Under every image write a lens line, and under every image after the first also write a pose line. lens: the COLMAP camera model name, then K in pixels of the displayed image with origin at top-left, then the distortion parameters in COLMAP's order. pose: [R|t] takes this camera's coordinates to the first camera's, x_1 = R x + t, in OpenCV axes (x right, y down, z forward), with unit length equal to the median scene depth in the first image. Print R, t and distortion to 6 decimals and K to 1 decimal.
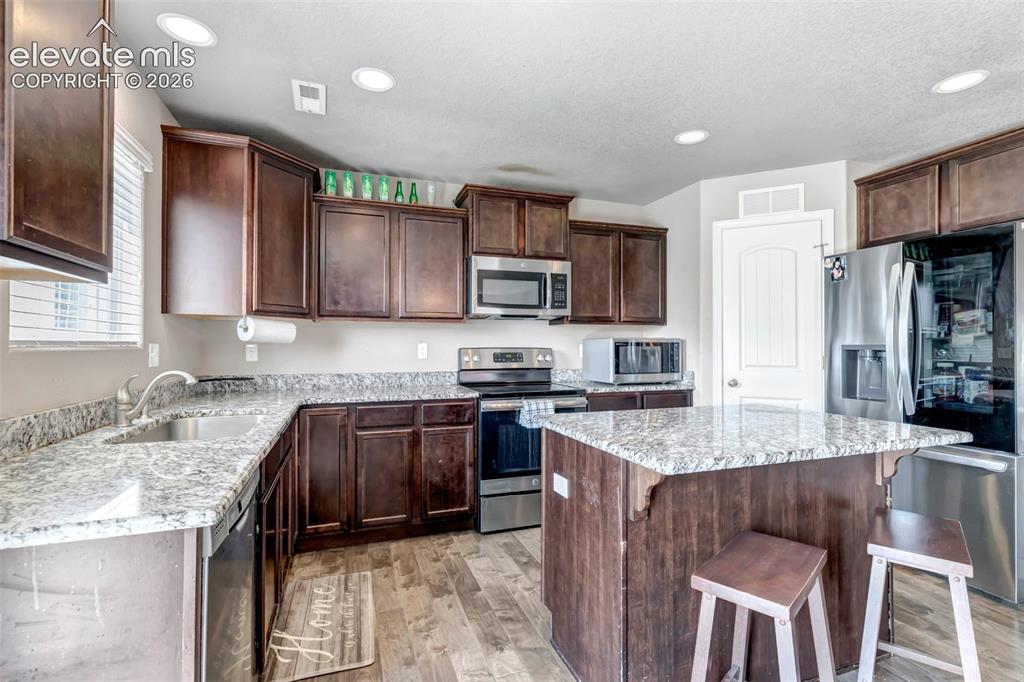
lens RADIAL K [[472.9, 0, 509.7], [0, 472.9, 341.8], [0, 0, 1]] dist [0.003022, -0.000218]
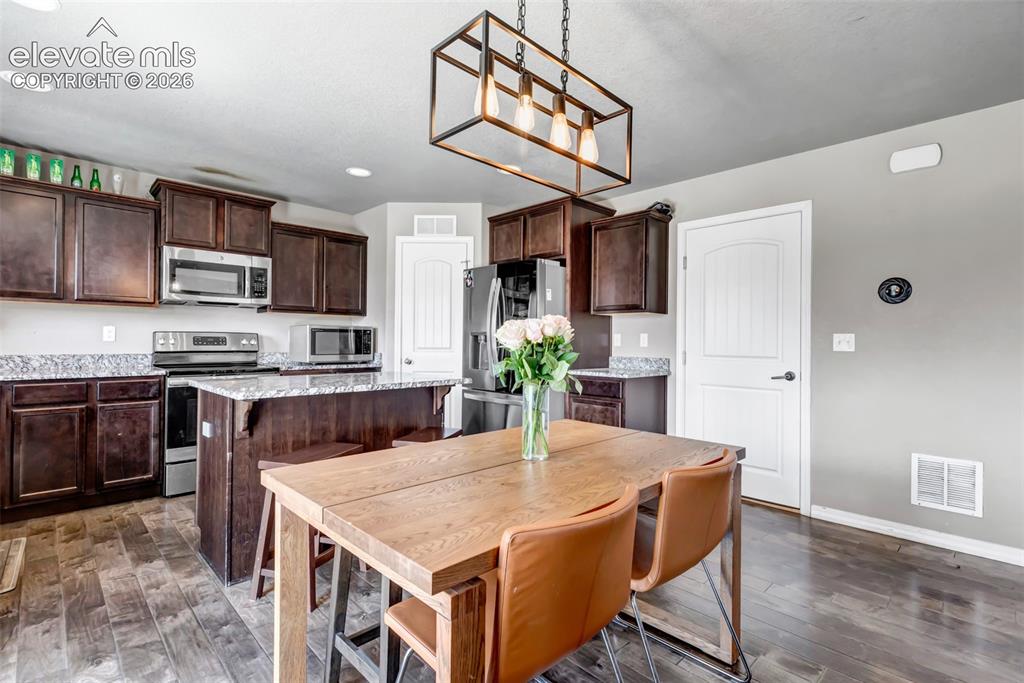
lens RADIAL K [[480.0, 0, 512.8], [0, 480.0, 339.2], [0, 0, 1]] dist [0.004846, -0.000435]
pose [[0.905777, 0.009197, 0.423656, 0.190633], [-0.011412, 0.999931, 0.002691, 0.021735], [-0.423602, -0.007272, 0.905819, -0.359458]]
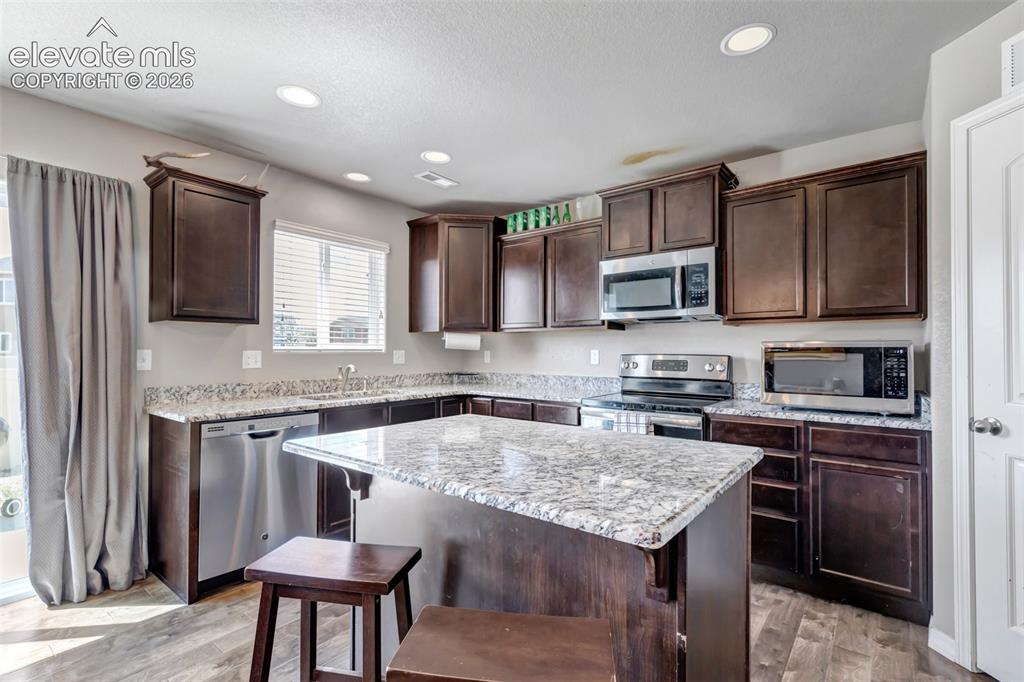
lens RADIAL K [[470.2, 0, 512.2], [0, 470.2, 345.7], [0, 0, 1]] dist [0.001221, -0.000194]
pose [[0.528762, -0.009574, -0.848716, 0.700270], [0.004793, 0.999954, -0.008294, 0.002623], [0.848757, 0.000318, 0.528783, 0.336860]]
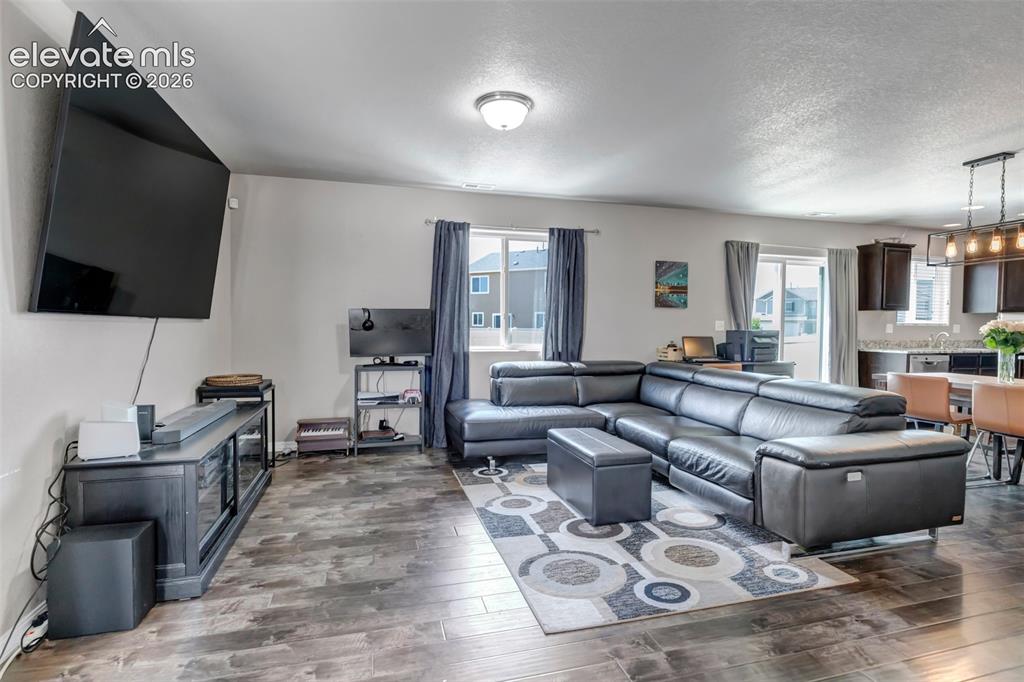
lens RADIAL K [[499.7, 0, 512.0], [0, 499.7, 341.0], [0, 0, 1]] dist [-0.002948, 0.000100]
pose [[-0.068852, 0.030112, -0.997172, 1.739657], [-0.002752, 0.999535, 0.030373, 0.014496], [0.997623, 0.004835, -0.068737, -1.030296]]
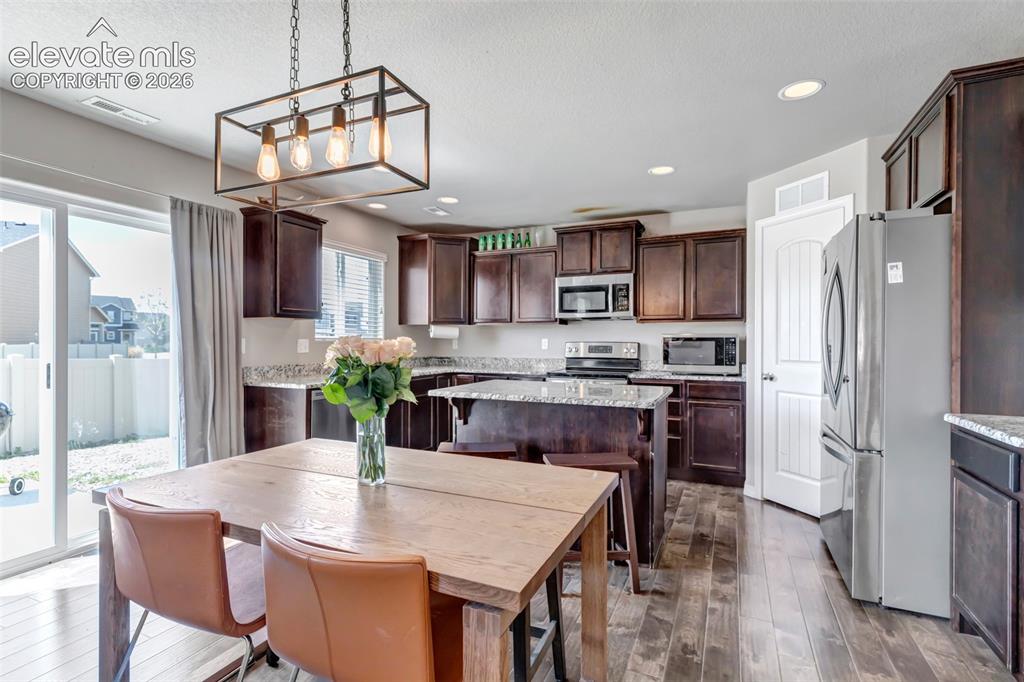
lens RADIAL K [[482.5, 0, 506.4], [0, 482.5, 341.4], [0, 0, 1]] dist [0.002028, 0.000130]
pose [[0.714429, 0.002582, -0.699704, 0.886765], [0.003490, 0.999968, 0.007253, 0.000590], [0.699700, -0.007624, 0.714396, -0.162062]]
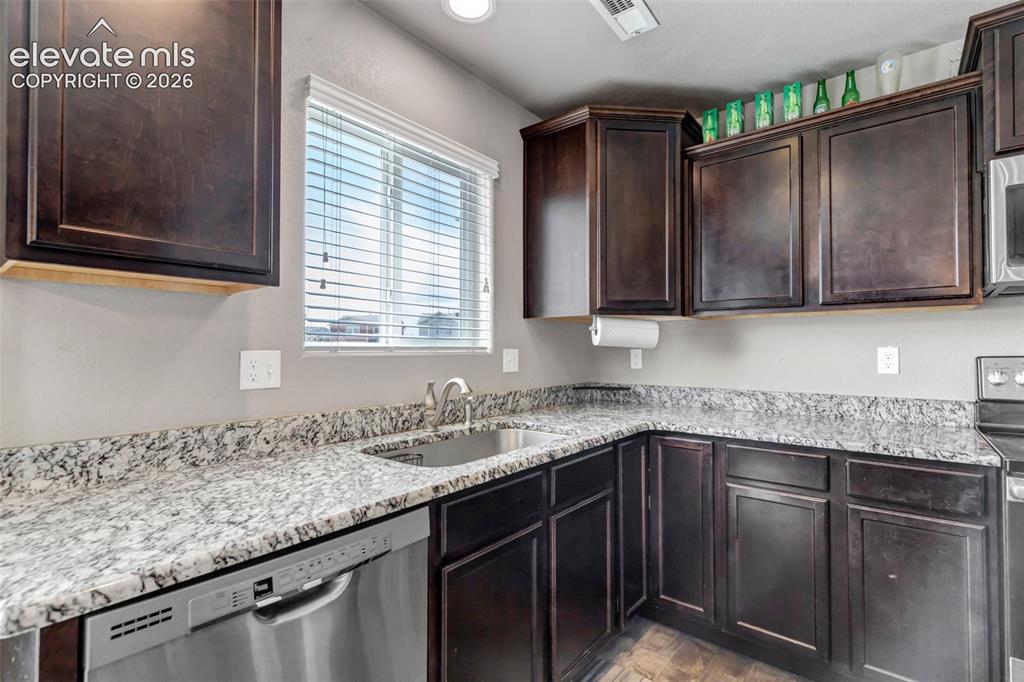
lens RADIAL K [[472.9, 0, 509.7], [0, 472.9, 341.8], [0, 0, 1]] dist [0.003022, -0.000218]
pose [[0.518804, -0.015477, -0.854753, 0.078101], [0.007498, 0.999880, -0.013554, 0.001980], [0.854861, 0.000622, 0.518857, 0.364218]]
